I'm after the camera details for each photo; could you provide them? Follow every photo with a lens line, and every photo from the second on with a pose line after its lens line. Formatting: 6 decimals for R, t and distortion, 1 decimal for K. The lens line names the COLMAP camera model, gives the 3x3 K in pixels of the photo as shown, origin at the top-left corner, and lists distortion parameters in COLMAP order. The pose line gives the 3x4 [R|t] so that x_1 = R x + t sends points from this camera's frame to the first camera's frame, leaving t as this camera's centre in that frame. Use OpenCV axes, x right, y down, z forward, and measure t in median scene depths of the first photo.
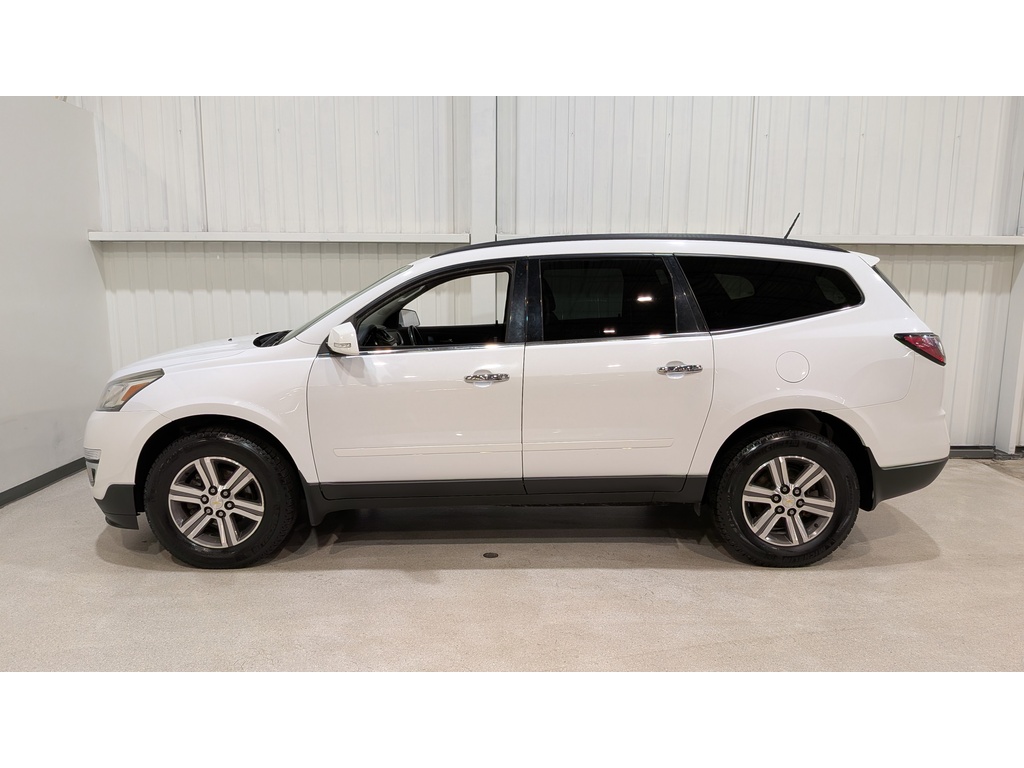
lens RADIAL K [[747.3, 0, 512.5], [0, 747.3, 384.3], [0, 0, 1]] dist [0.063883, -0.110040]
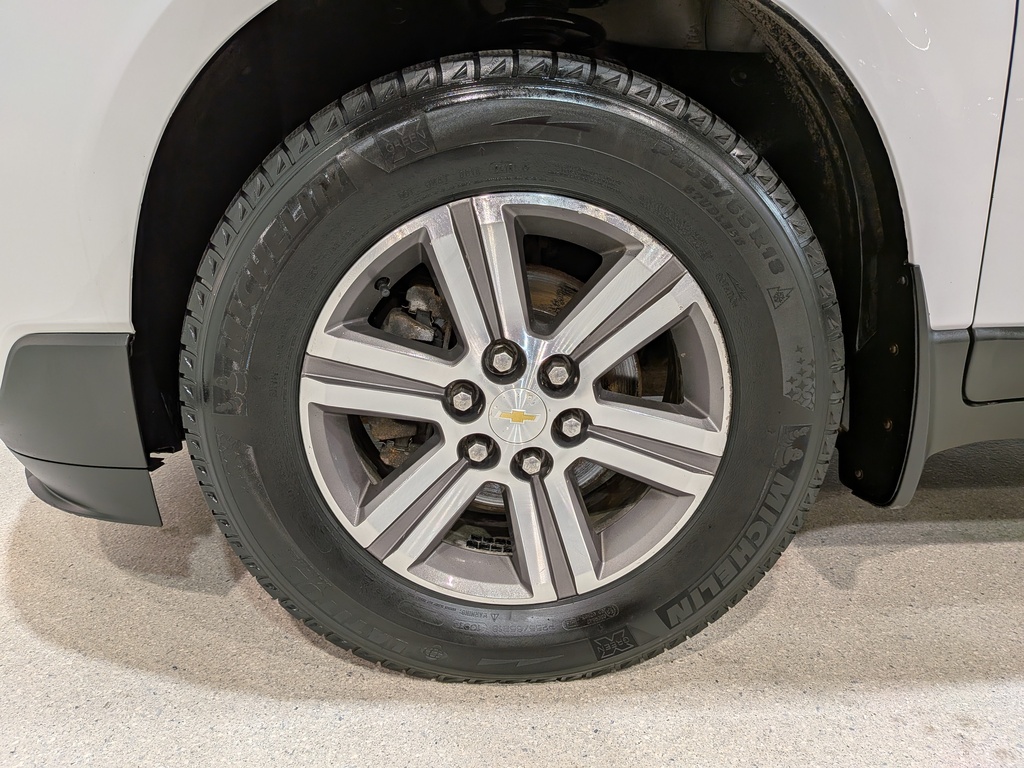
lens RADIAL K [[747.3, 0, 513.1], [0, 747.3, 387.6], [0, 0, 1]] dist [0.063883, -0.110040]
pose [[0.999575, -0.003215, 0.028976, -0.400251], [-0.001878, 0.984735, 0.174049, 0.110922], [-0.029093, -0.174029, 0.984311, 0.785907]]
